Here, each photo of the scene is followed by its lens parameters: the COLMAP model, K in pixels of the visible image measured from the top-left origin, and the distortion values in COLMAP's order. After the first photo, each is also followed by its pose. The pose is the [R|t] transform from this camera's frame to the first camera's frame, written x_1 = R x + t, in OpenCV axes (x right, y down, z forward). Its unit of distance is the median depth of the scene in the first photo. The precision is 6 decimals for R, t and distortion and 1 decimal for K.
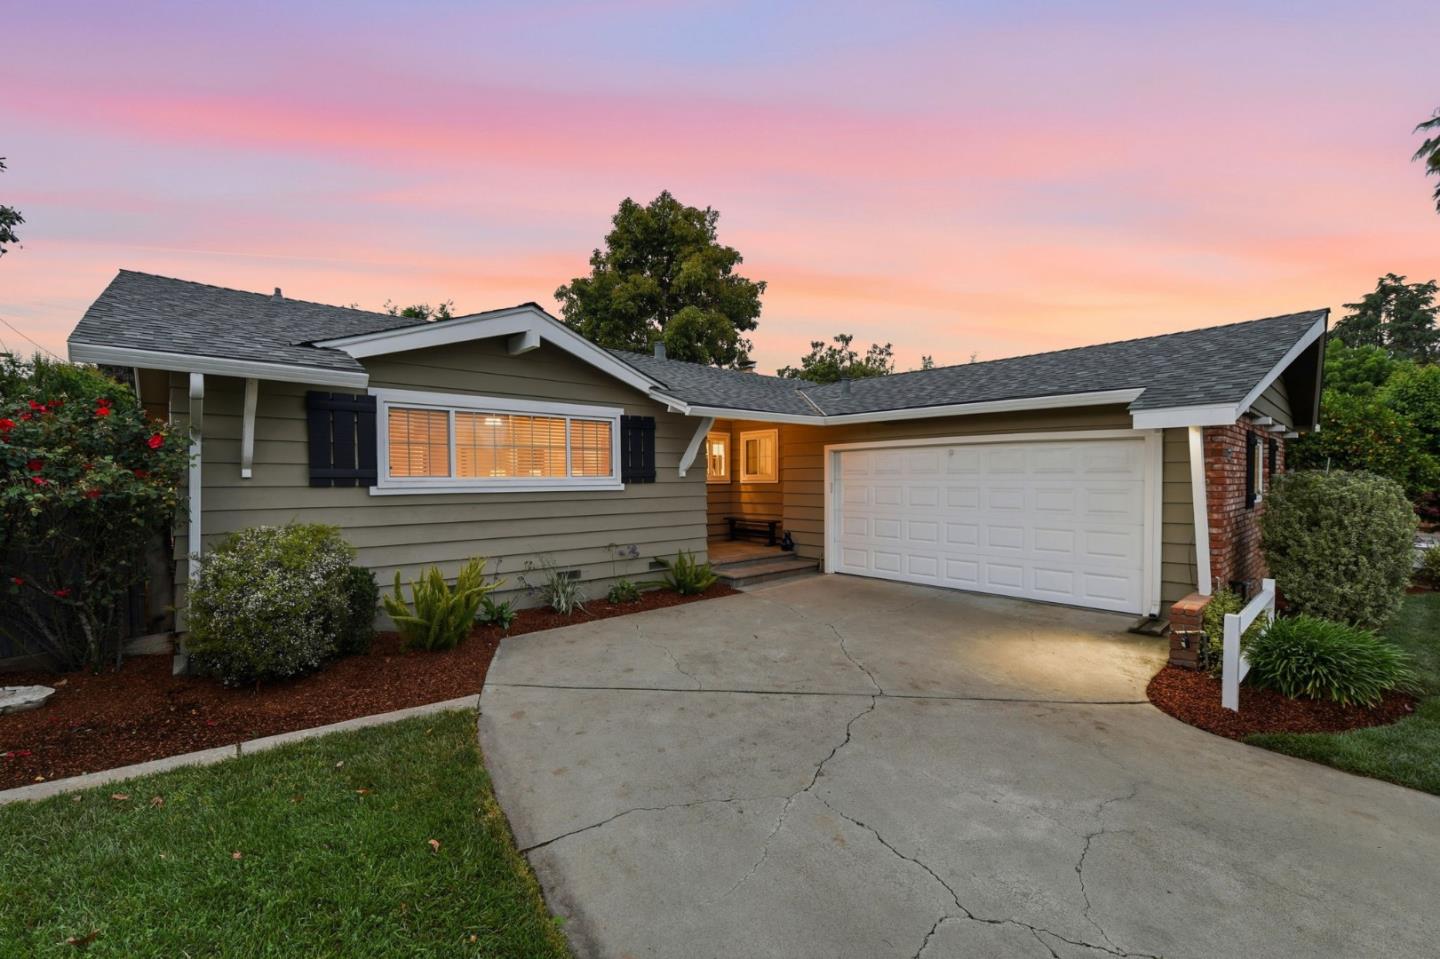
lens RADIAL K [[622.7, 0, 719.1], [0, 622.7, 496.1], [0, 0, 1]] dist [-0.018663, -0.000939]
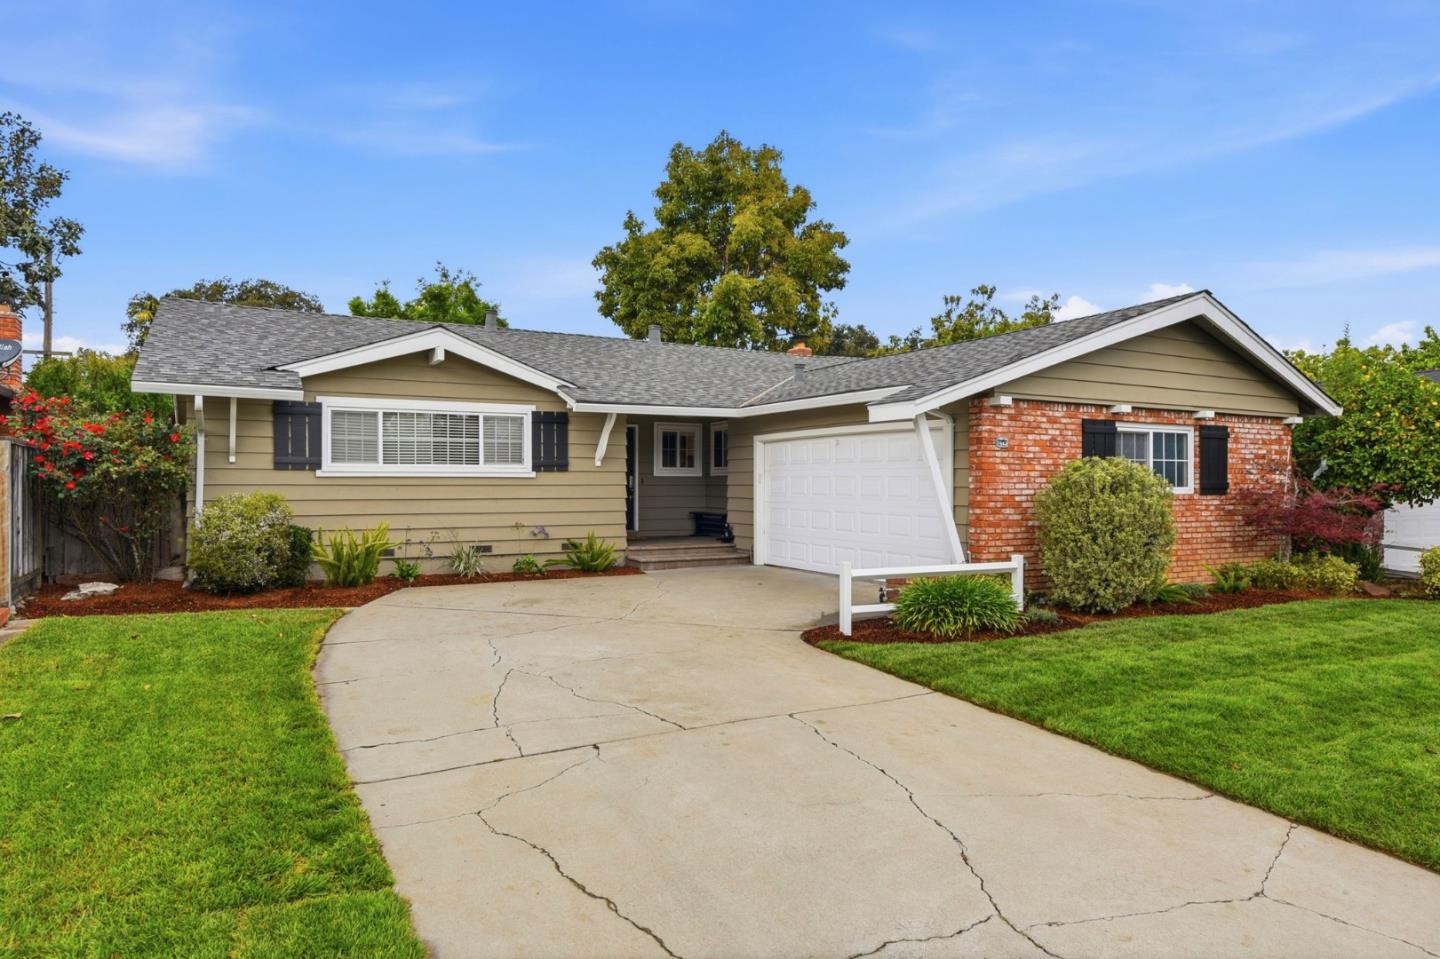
lens RADIAL K [[941.2, 0, 720.8], [0, 941.2, 490.4], [0, 0, 1]] dist [-0.001190, 0.001438]
pose [[0.971423, 0.007157, -0.237247, 0.588138], [-0.012450, 0.999706, -0.020821, 0.046162], [0.237029, 0.023179, 0.971226, -0.588317]]
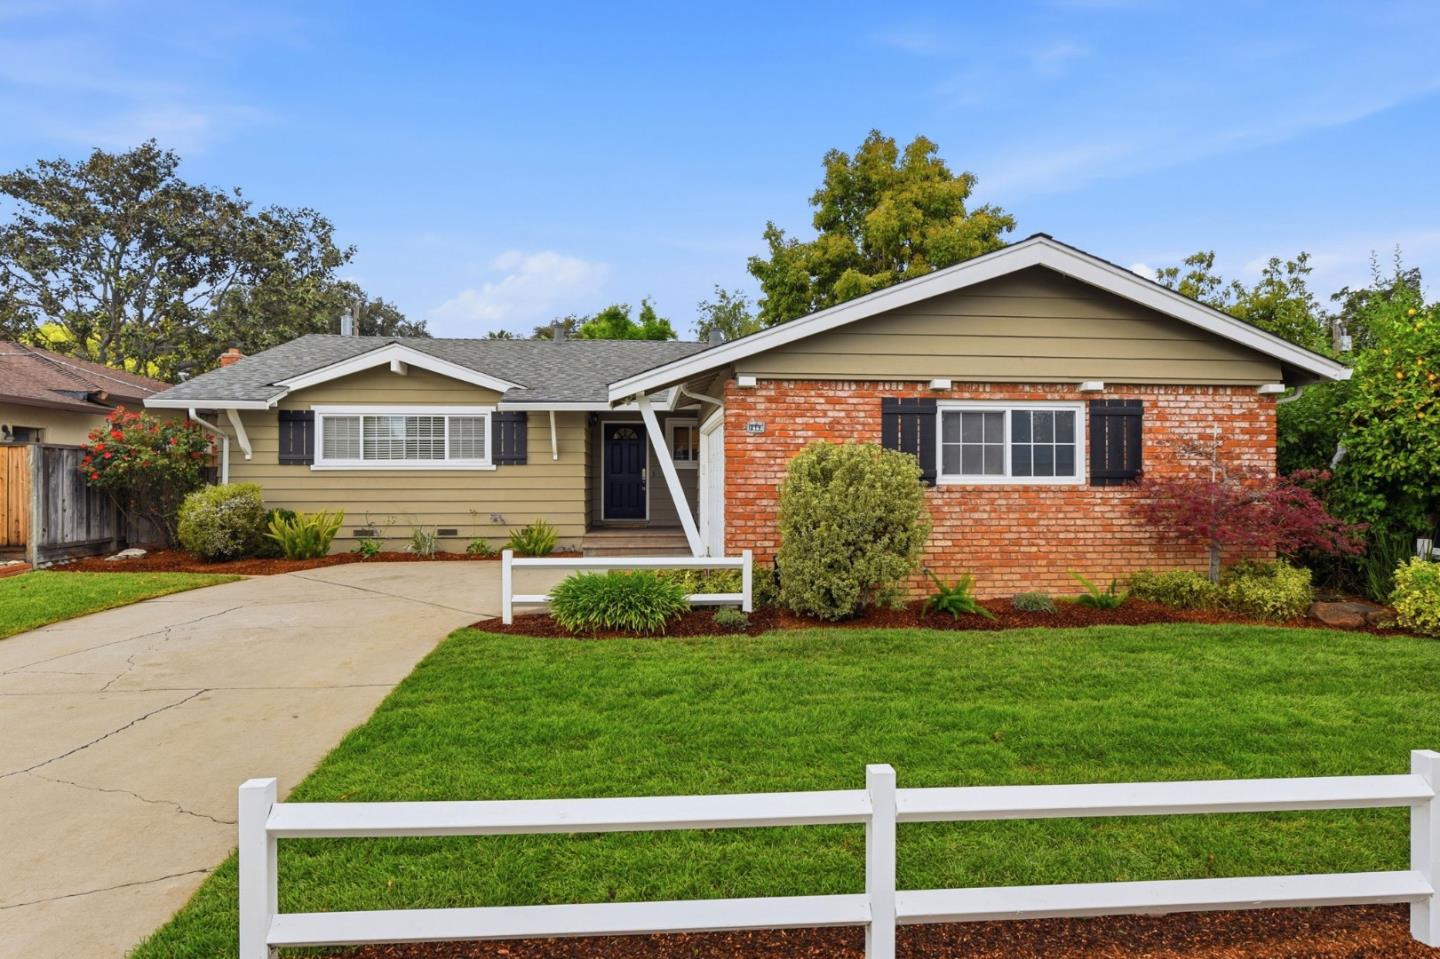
lens RADIAL K [[858.8, 0, 718.1], [0, 858.8, 483.9], [0, 0, 1]] dist [-0.000552, 0.000294]
pose [[0.784673, 0.006594, -0.619875, 1.315454], [-0.021084, 0.999649, -0.016055, 0.037888], [0.619551, 0.025668, 0.784537, -0.101202]]
